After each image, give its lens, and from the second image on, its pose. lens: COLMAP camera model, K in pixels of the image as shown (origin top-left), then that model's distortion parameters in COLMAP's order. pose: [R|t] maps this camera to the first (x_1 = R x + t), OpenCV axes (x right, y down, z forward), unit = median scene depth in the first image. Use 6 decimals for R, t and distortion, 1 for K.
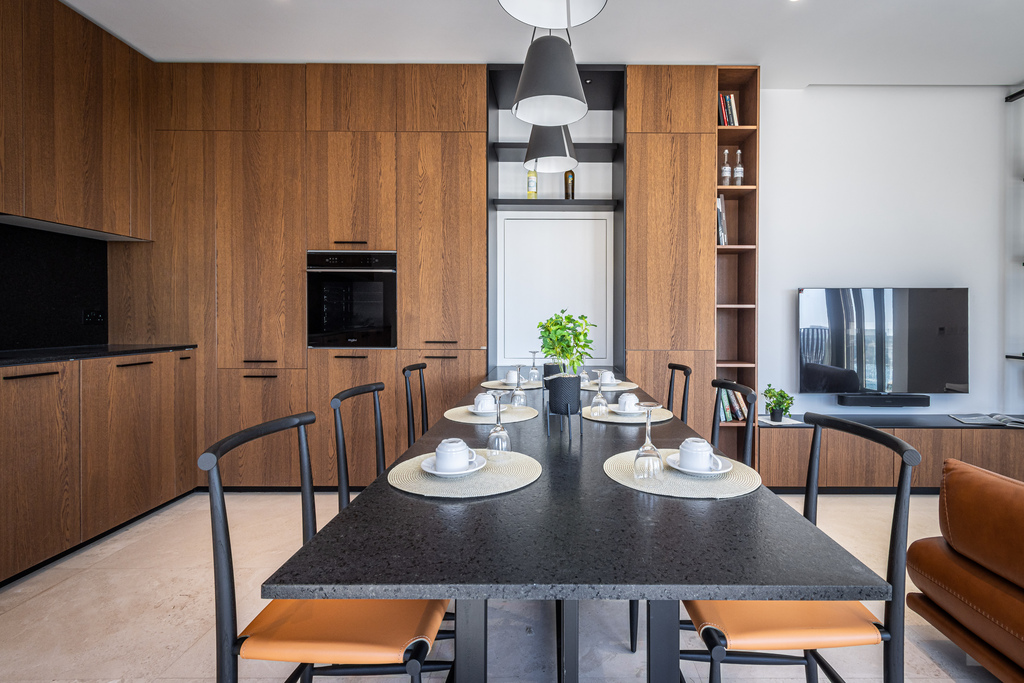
lens RADIAL K [[497.1, 0, 508.7], [0, 497.1, 321.4], [0, 0, 1]] dist [0.001923, -0.000284]
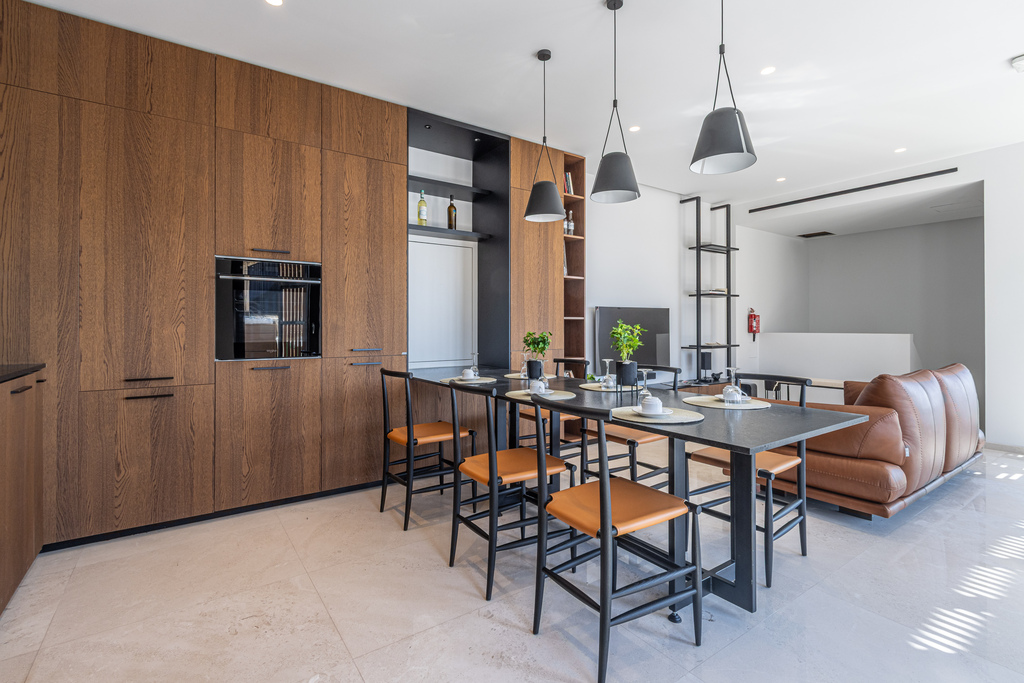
lens RADIAL K [[444.8, 0, 546.0], [0, 444.8, 322.9], [0, 0, 1]] dist [-0.001878, -0.000629]
pose [[0.823292, -0.000431, 0.567618, -0.367109], [0.008671, 0.999893, -0.011817, -0.002155], [-0.567552, 0.014651, 0.823207, -0.024563]]
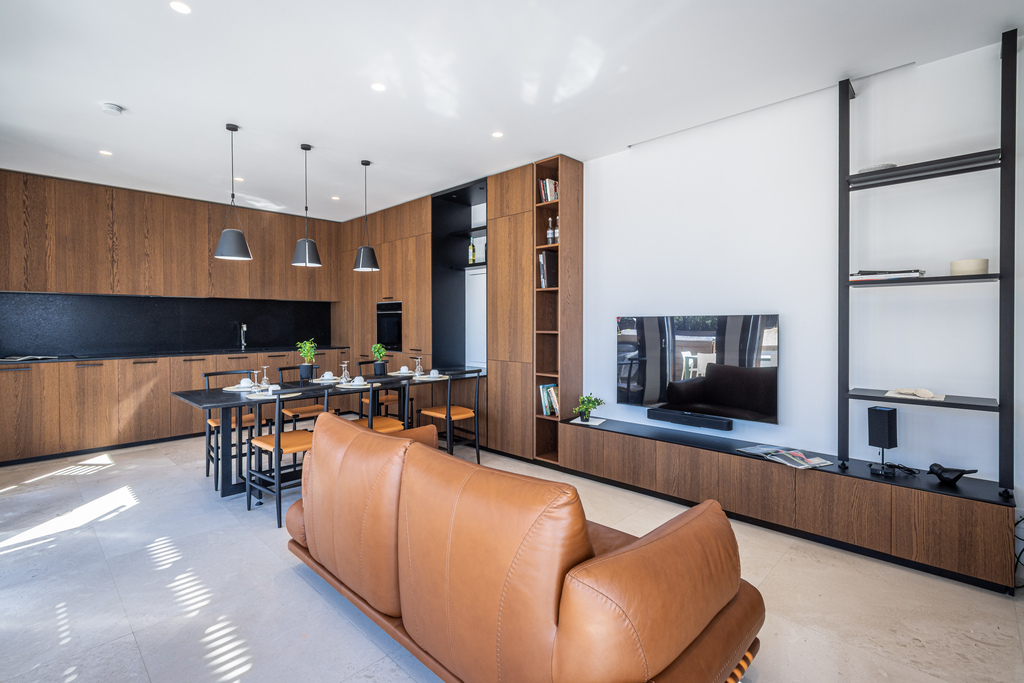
lens RADIAL K [[502.2, 0, 510.4], [0, 502.2, 328.4], [0, 0, 1]] dist [-0.000490, 0.000540]
pose [[0.698440, 0.006954, -0.715635, 1.450224], [-0.002822, 0.999972, 0.006963, -0.052954], [0.715663, -0.002843, 0.698440, -0.048440]]
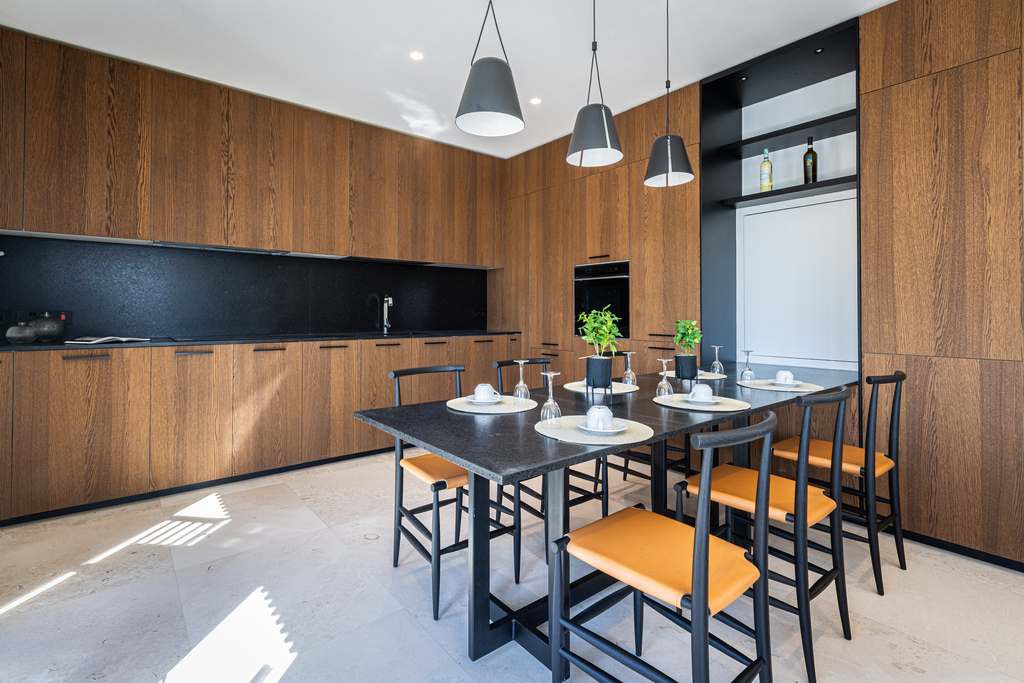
lens RADIAL K [[490.0, 0, 484.2], [0, 490.0, 308.0], [0, 0, 1]] dist [0.000695, -0.000614]
pose [[0.586465, -0.011487, -0.809893, 0.546860], [-0.006313, 0.999804, -0.018751, 0.002419], [0.809950, 0.016110, 0.586278, -0.000277]]
